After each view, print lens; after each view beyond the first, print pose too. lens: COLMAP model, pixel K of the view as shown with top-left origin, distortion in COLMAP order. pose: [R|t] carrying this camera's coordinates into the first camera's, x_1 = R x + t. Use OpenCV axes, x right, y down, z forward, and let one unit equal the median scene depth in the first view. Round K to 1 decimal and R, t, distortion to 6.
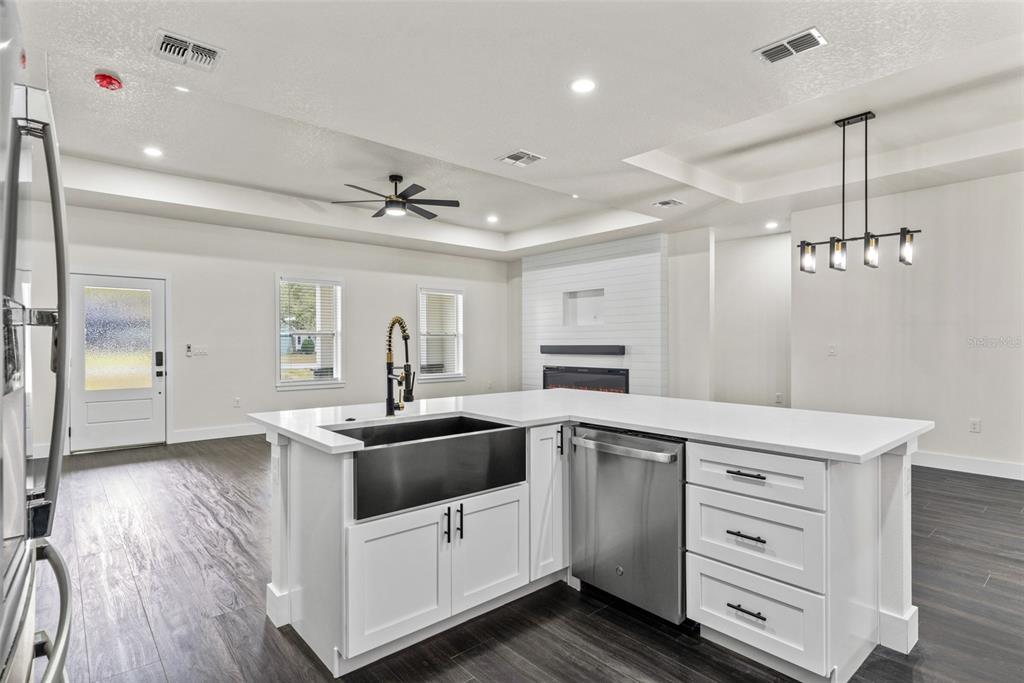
lens RADIAL K [[527.7, 0, 511.4], [0, 527.7, 342.3], [0, 0, 1]] dist [0.003415, 0.001874]
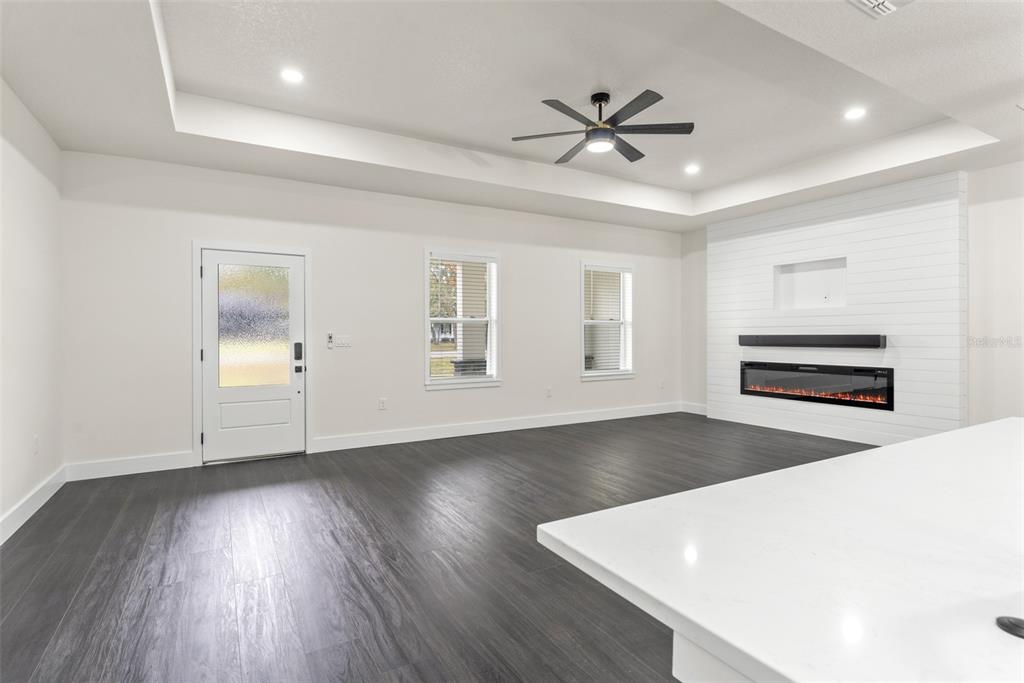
lens RADIAL K [[527.7, 0, 518.3], [0, 527.7, 333.5], [0, 0, 1]] dist [0.003415, 0.001874]
pose [[0.982027, -0.000965, -0.188738, -0.150940], [0.001358, 0.999997, 0.001954, 0.002035], [0.188735, -0.002176, 0.982026, 0.222739]]
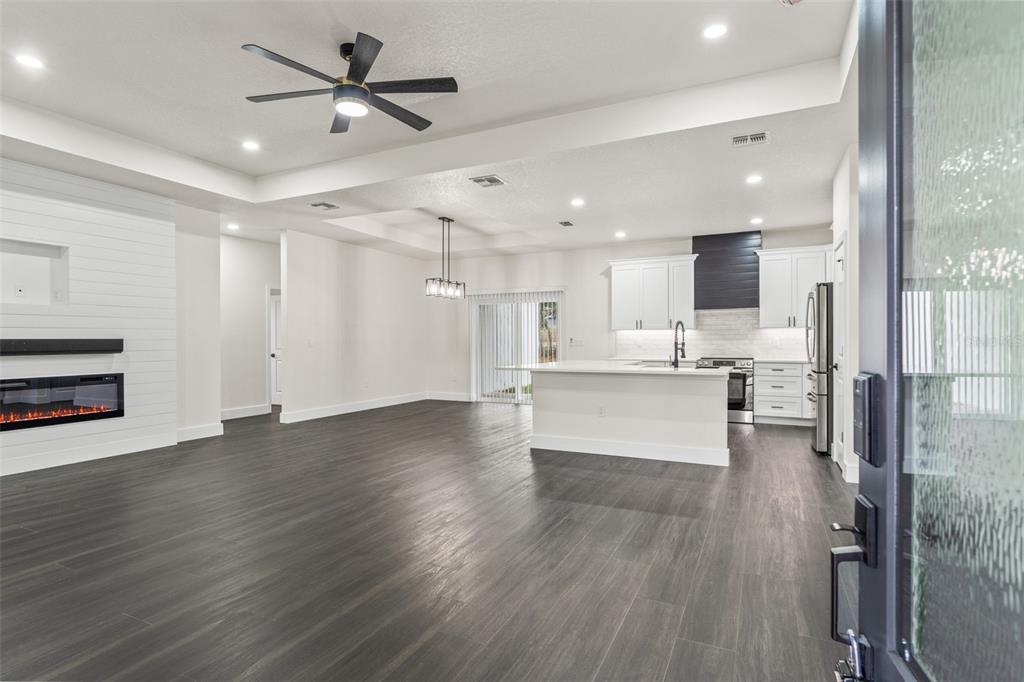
lens RADIAL K [[551.8, 0, 492.9], [0, 551.8, 345.2], [0, 0, 1]] dist [-0.004278, -0.001960]
pose [[-0.385444, -0.004711, 0.922719, -0.698529], [0.004515, 0.999965, 0.006991, 0.011940], [-0.922720, 0.006861, -0.385409, 0.899000]]
